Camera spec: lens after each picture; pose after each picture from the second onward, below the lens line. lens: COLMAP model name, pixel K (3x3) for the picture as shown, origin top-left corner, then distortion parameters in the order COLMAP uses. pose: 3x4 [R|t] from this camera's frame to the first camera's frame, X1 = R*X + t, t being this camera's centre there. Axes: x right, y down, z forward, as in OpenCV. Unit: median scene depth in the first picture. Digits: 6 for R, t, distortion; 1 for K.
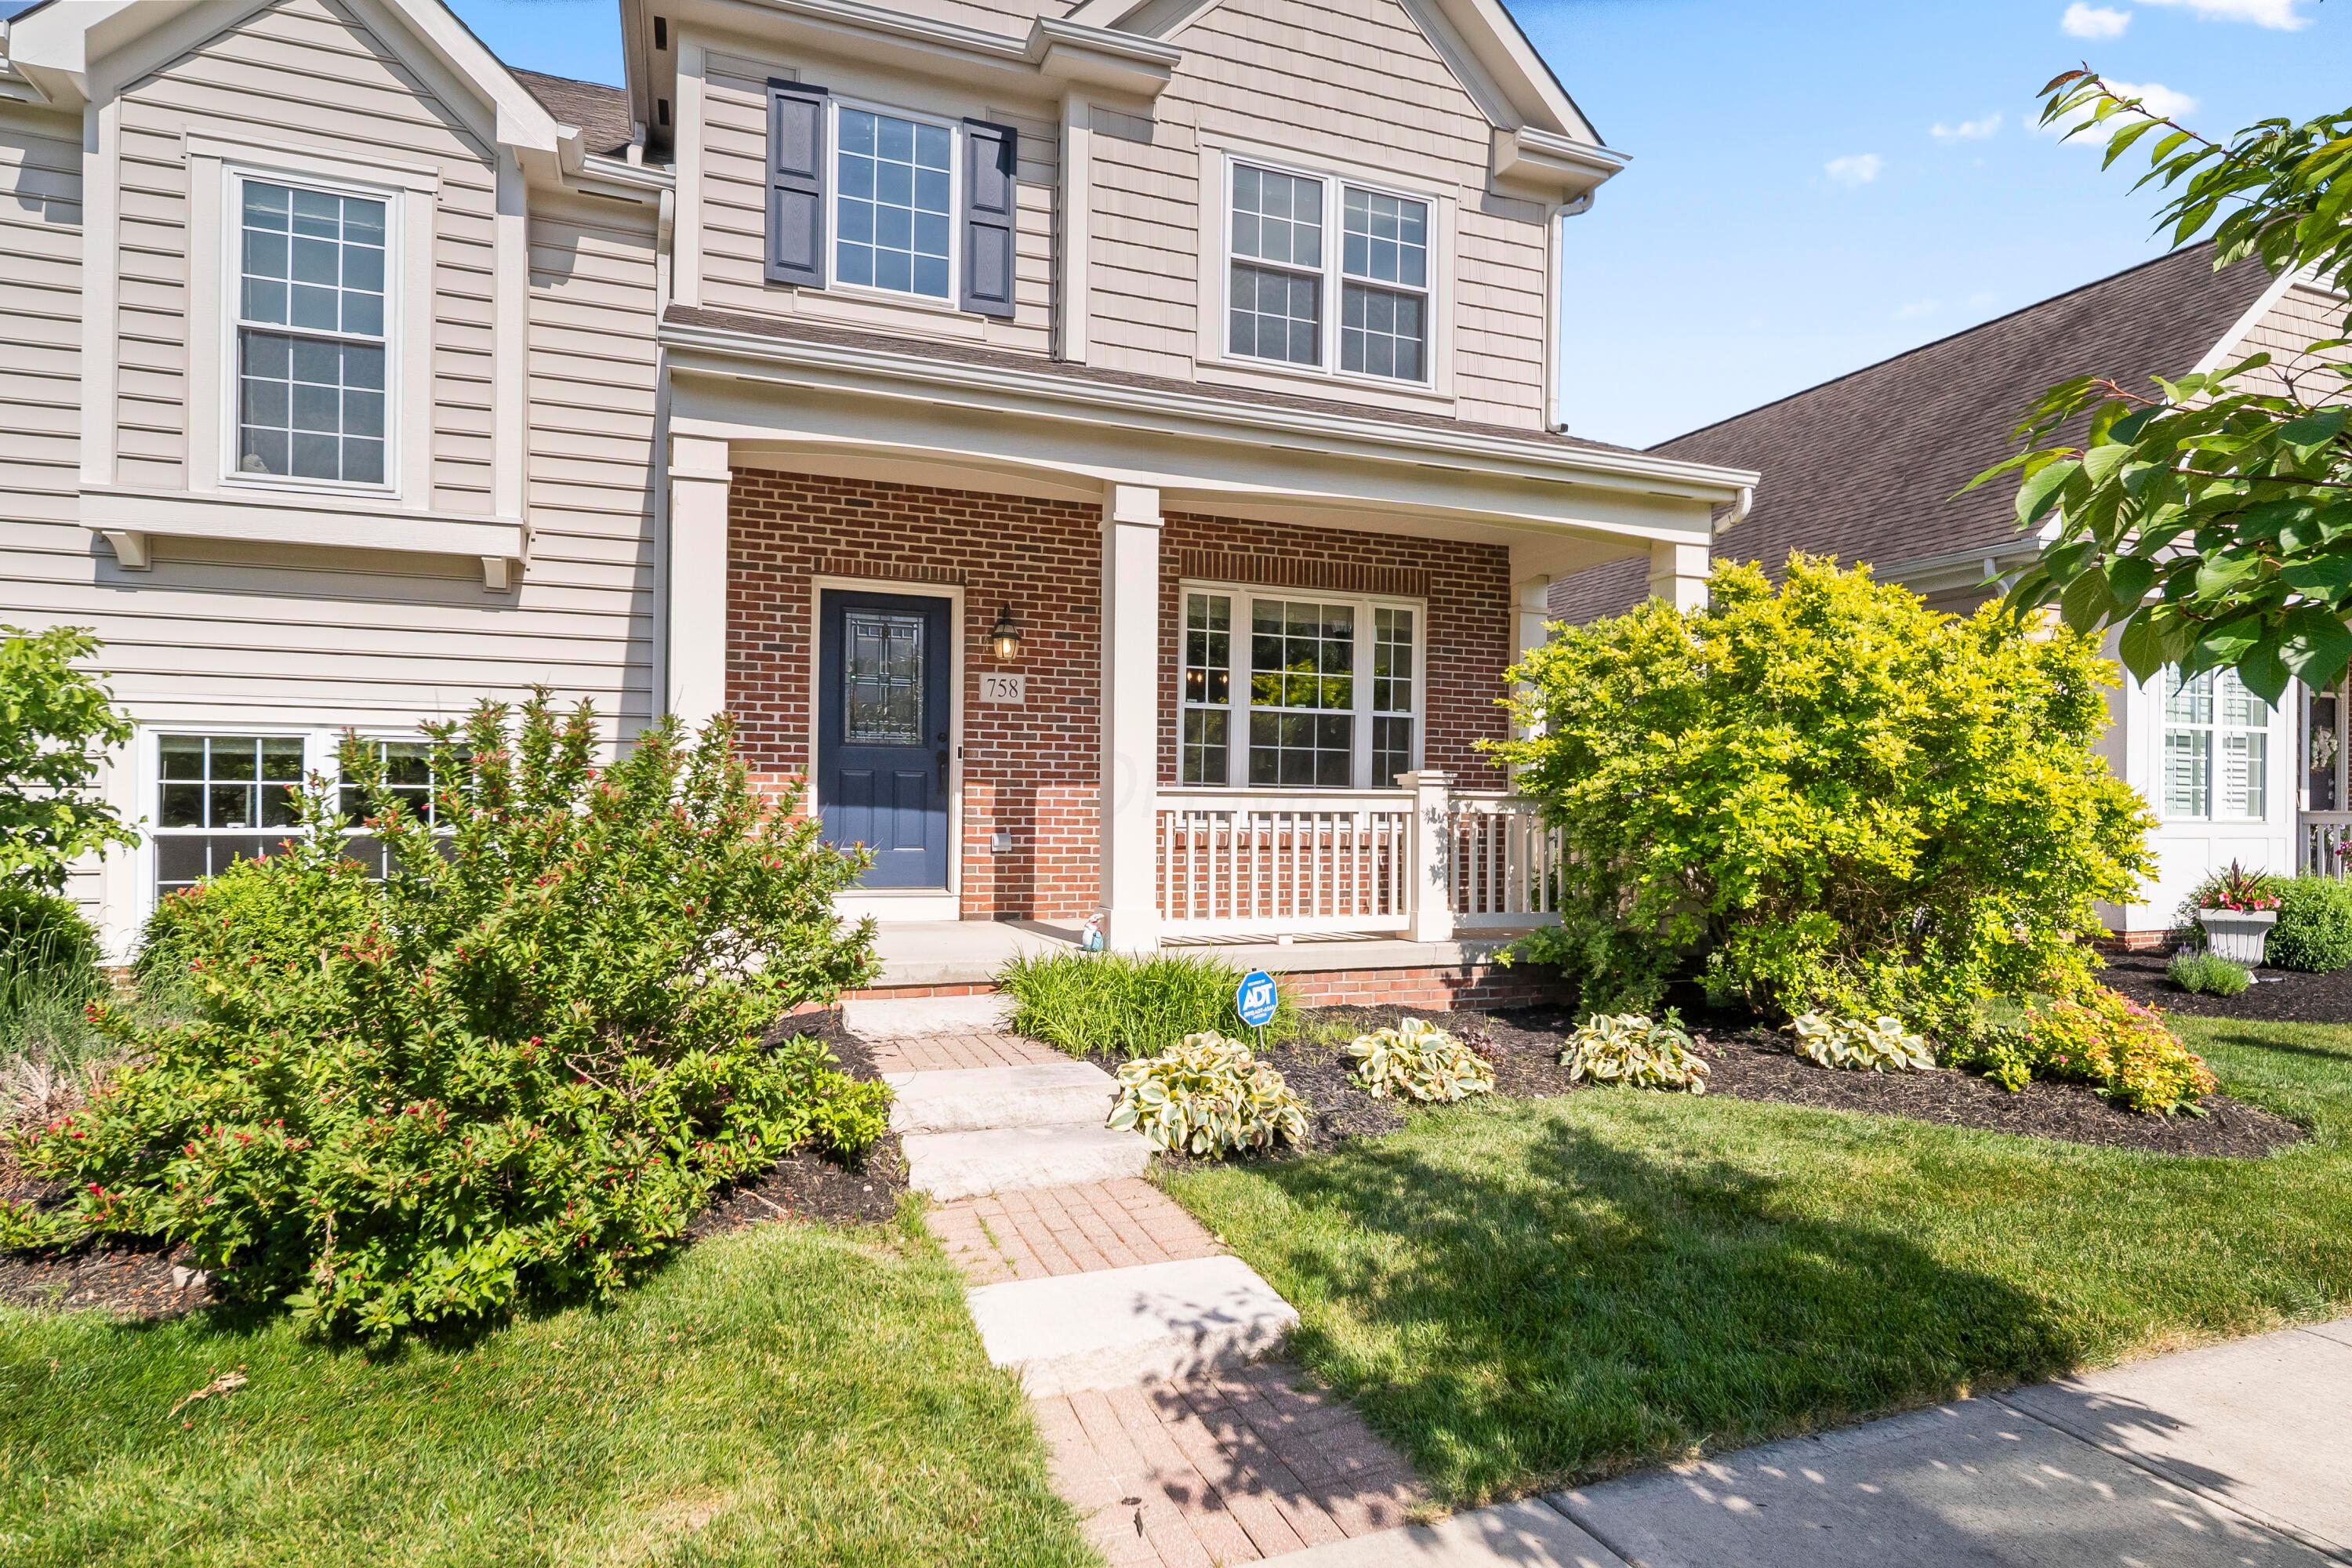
lens RADIAL K [[1219.7, 0, 1095.7], [0, 1219.7, 756.6], [0, 0, 1]] dist [0.002973, 0.000761]
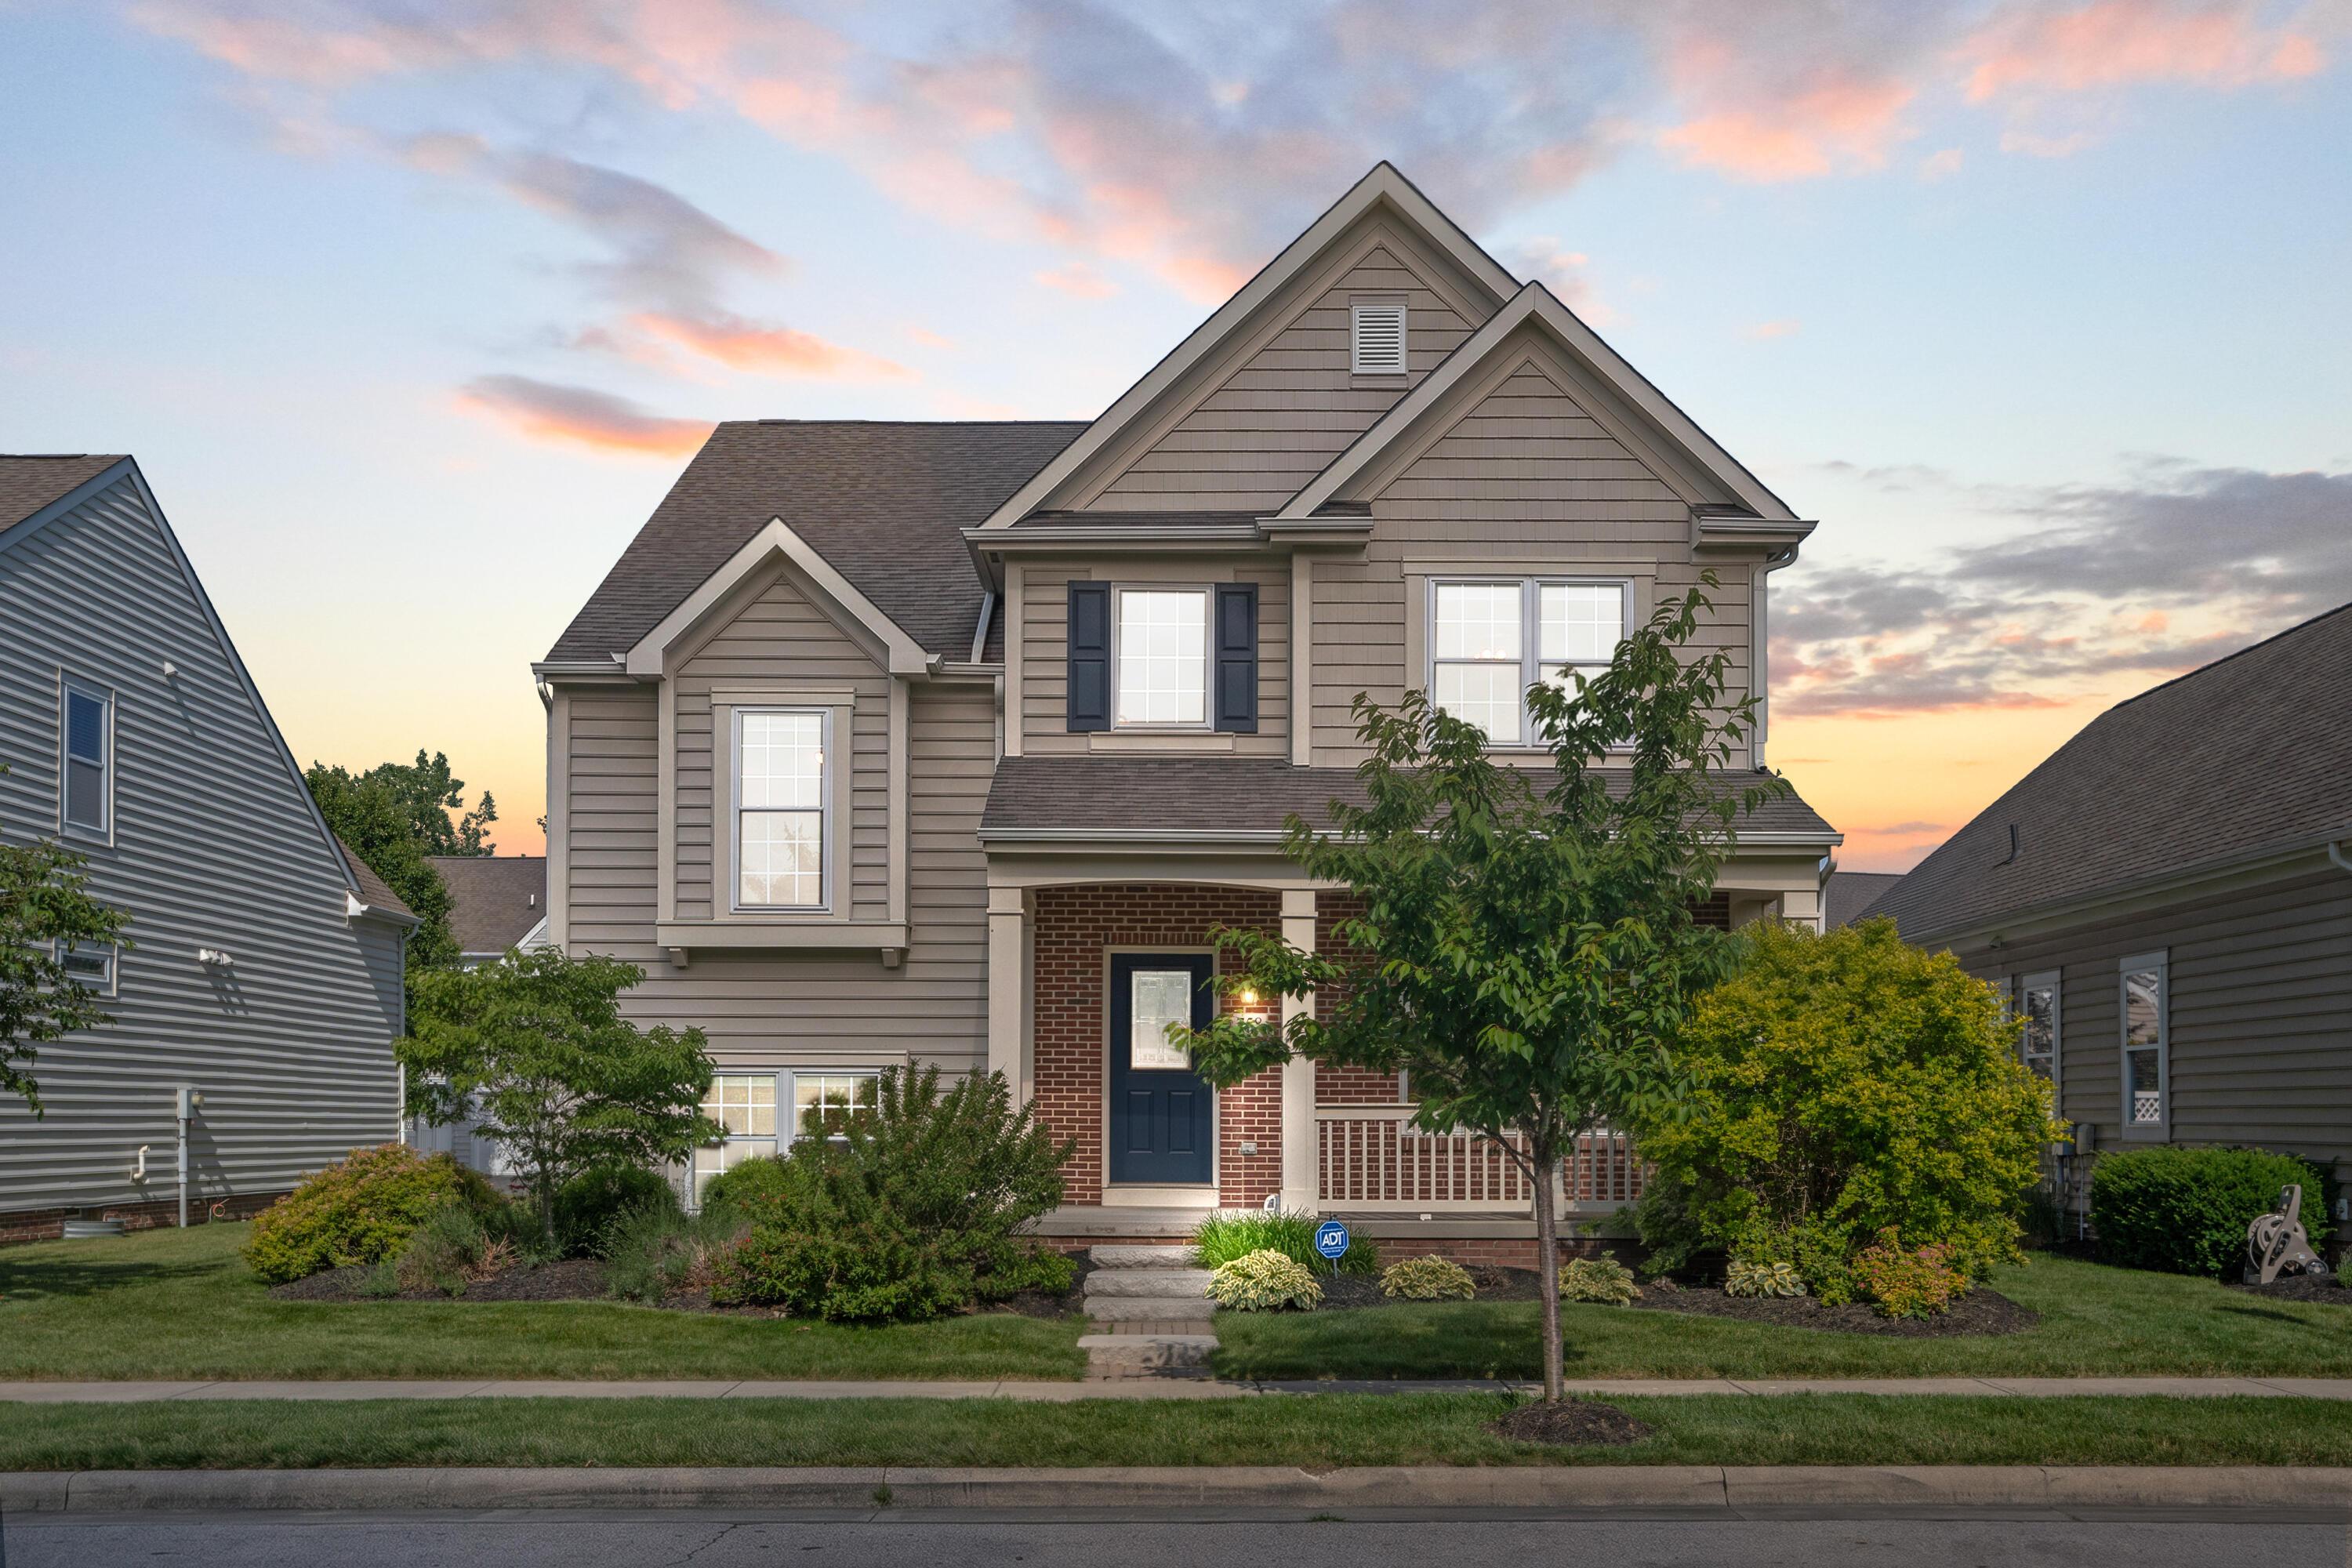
lens RADIAL K [[2432.0, 0, 1182.3], [0, 2432.0, 742.0], [0, 0, 1]] dist [-0.071662, 0.235672]
pose [[0.943261, -0.060153, -0.326558, 0.713850], [0.022316, 0.992715, -0.118400, -0.051281], [0.331302, 0.104394, 0.937732, -1.456482]]
